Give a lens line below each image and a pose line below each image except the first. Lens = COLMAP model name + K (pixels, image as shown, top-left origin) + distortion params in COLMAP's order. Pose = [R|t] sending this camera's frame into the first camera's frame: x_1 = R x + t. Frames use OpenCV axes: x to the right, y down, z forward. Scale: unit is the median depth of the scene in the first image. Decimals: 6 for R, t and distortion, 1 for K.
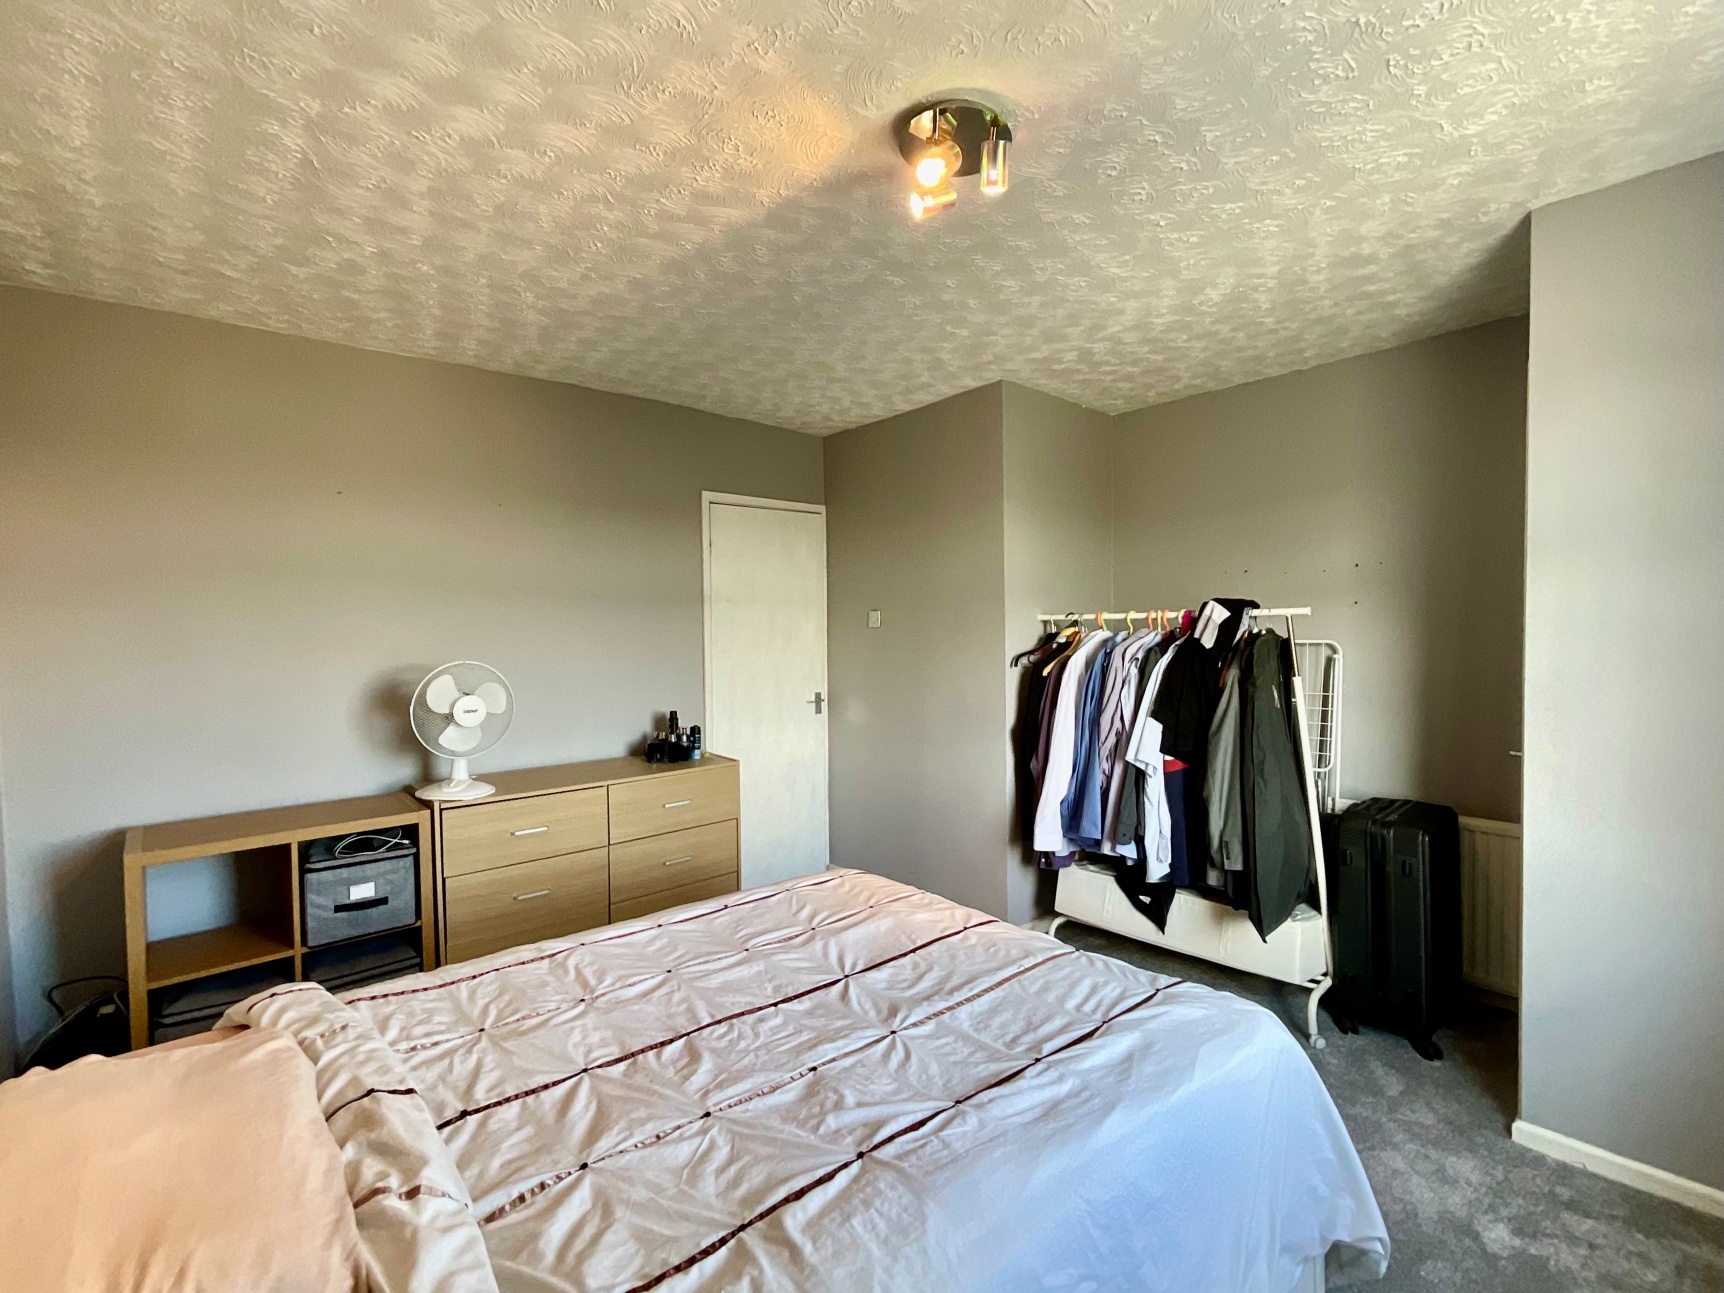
lens RADIAL K [[788.6, 0, 856.8], [0, 788.6, 645.7], [0, 0, 1]] dist [-0.002348, -0.000021]
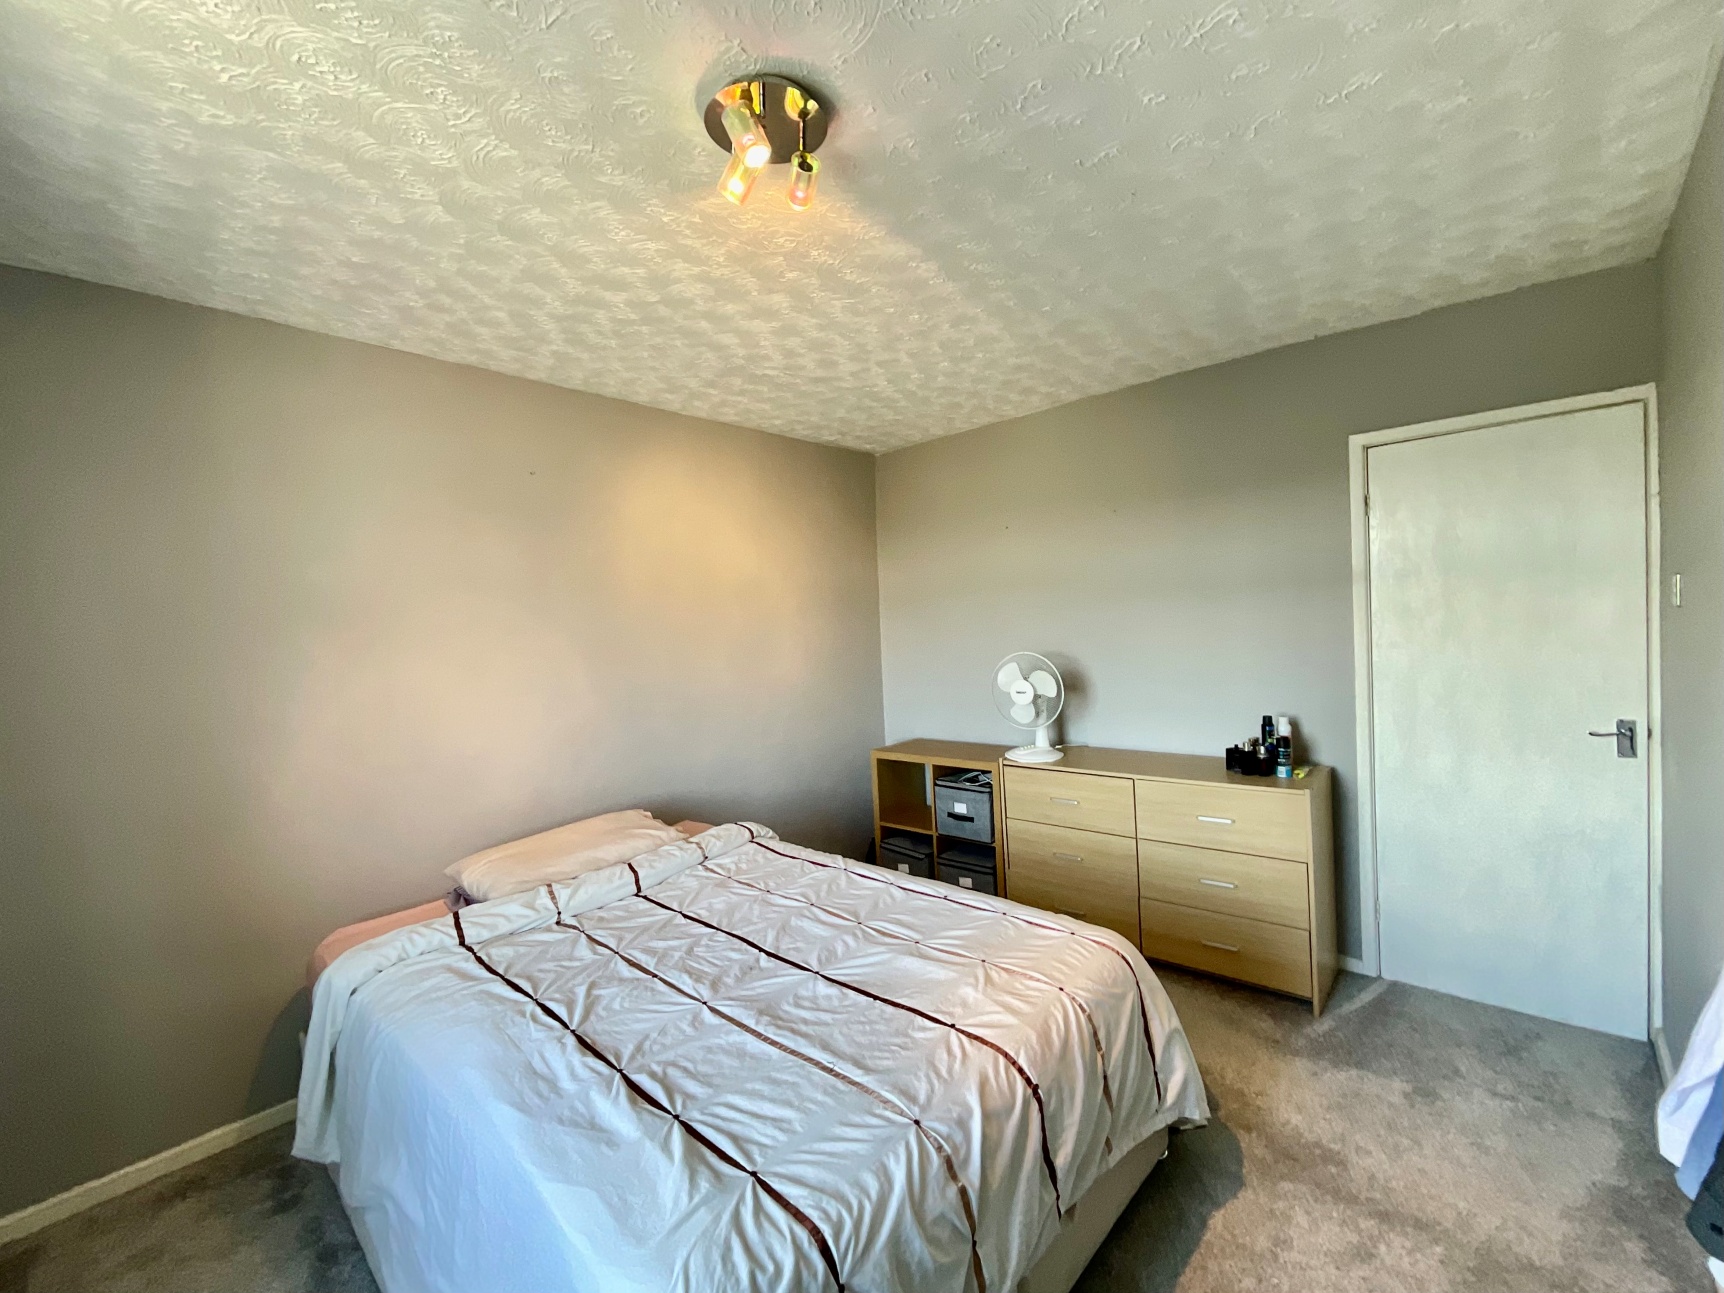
lens RADIAL K [[712.2, 0, 863.0], [0, 712.2, 646.6], [0, 0, 1]] dist [-0.000064, 0.000464]
pose [[0.139679, 0.033661, -0.989625, 0.653335], [0.018640, 0.999156, 0.036616, -0.039617], [0.990021, -0.023561, 0.138933, 0.653791]]
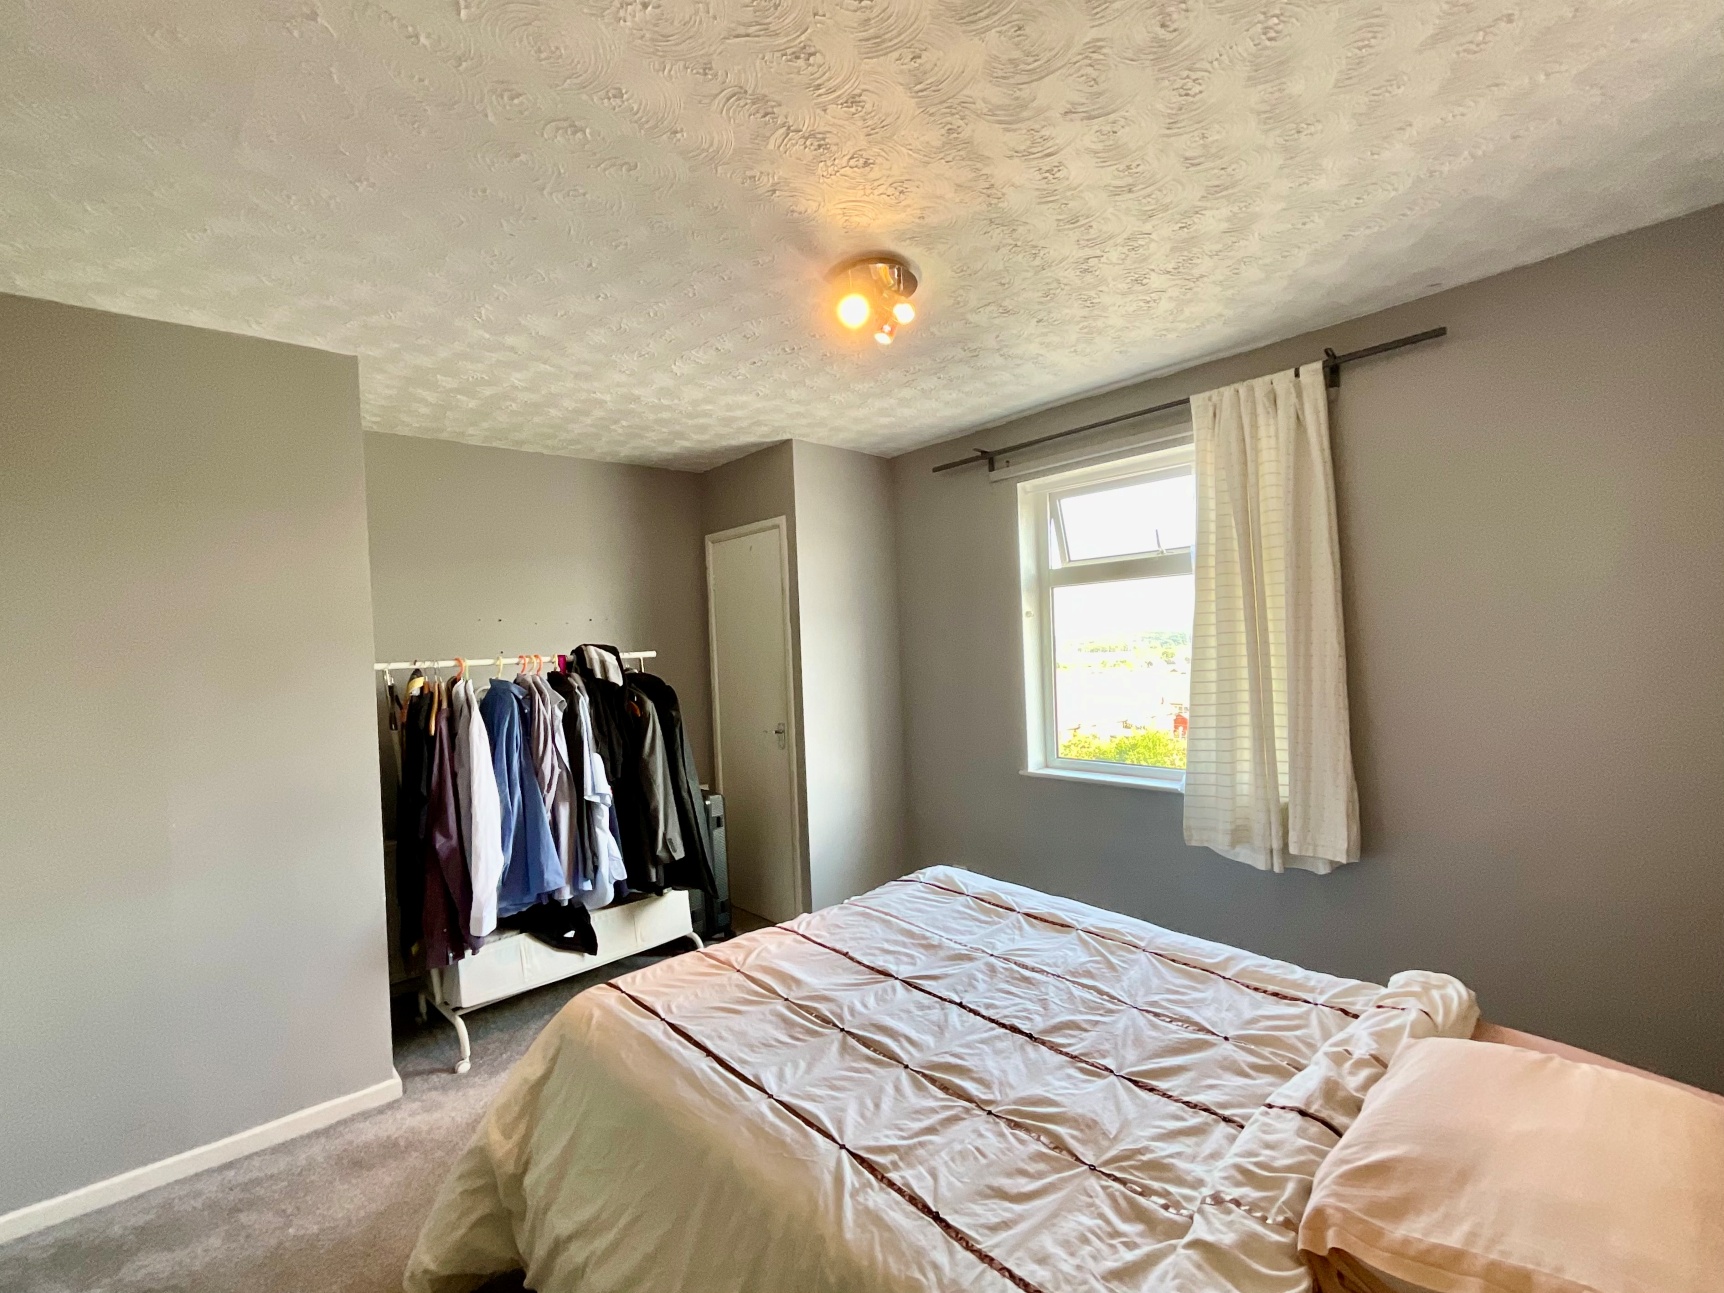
lens RADIAL K [[758.1, 0, 858.4], [0, 758.1, 647.0], [0, 0, 1]] dist [0.003680, -0.002833]
pose [[-0.039456, 0.009115, 0.999180, -0.744387], [0.065606, 0.997824, -0.006512, -0.025964], [-0.997065, 0.065295, -0.039968, 0.741912]]
